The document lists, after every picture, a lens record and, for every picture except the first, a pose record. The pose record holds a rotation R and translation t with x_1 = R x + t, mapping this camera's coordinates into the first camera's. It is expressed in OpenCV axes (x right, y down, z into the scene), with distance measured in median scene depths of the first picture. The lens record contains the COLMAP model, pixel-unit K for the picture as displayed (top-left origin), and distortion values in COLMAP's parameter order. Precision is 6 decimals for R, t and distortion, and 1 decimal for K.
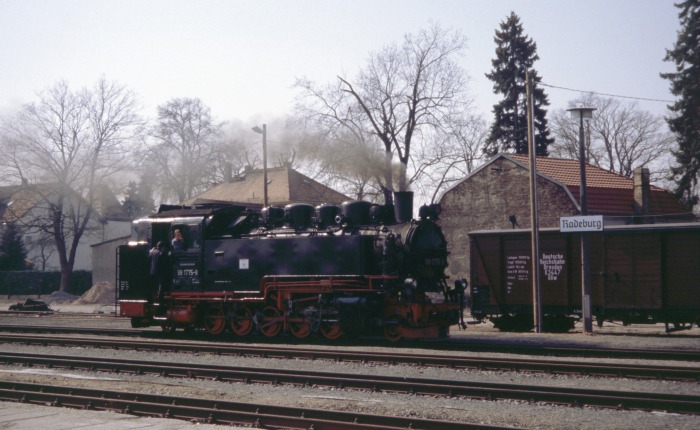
lens RADIAL K [[977.9, 0, 350.0], [0, 977.9, 215.0], [0, 0, 1]] dist [-0.011643, -0.001088]
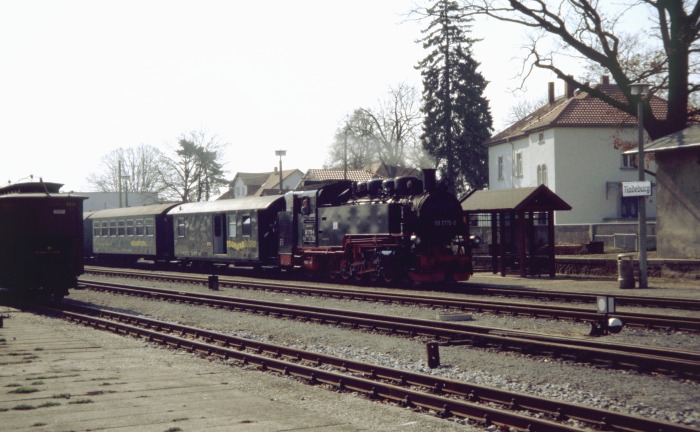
lens RADIAL K [[977.9, 0, 350.0], [0, 977.9, 216.0], [0, 0, 1]] dist [-0.011643, -0.001088]
pose [[0.893395, -0.010043, -0.449159, 0.534162], [0.027598, 0.999089, 0.032555, -0.005963], [0.448423, -0.041480, 0.892858, -0.185560]]
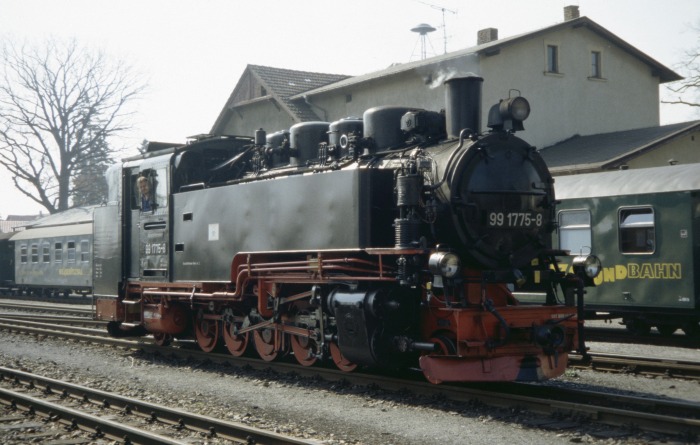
lens RADIAL K [[1003.8, 0, 350.0], [0, 1003.8, 222.5], [0, 0, 1]] dist [0.001535, -0.009986]
pose [[0.942581, -0.014379, -0.333668, 0.168759], [0.020481, 0.999681, 0.014778, 0.039658], [0.333349, -0.020763, 0.942575, 0.505951]]
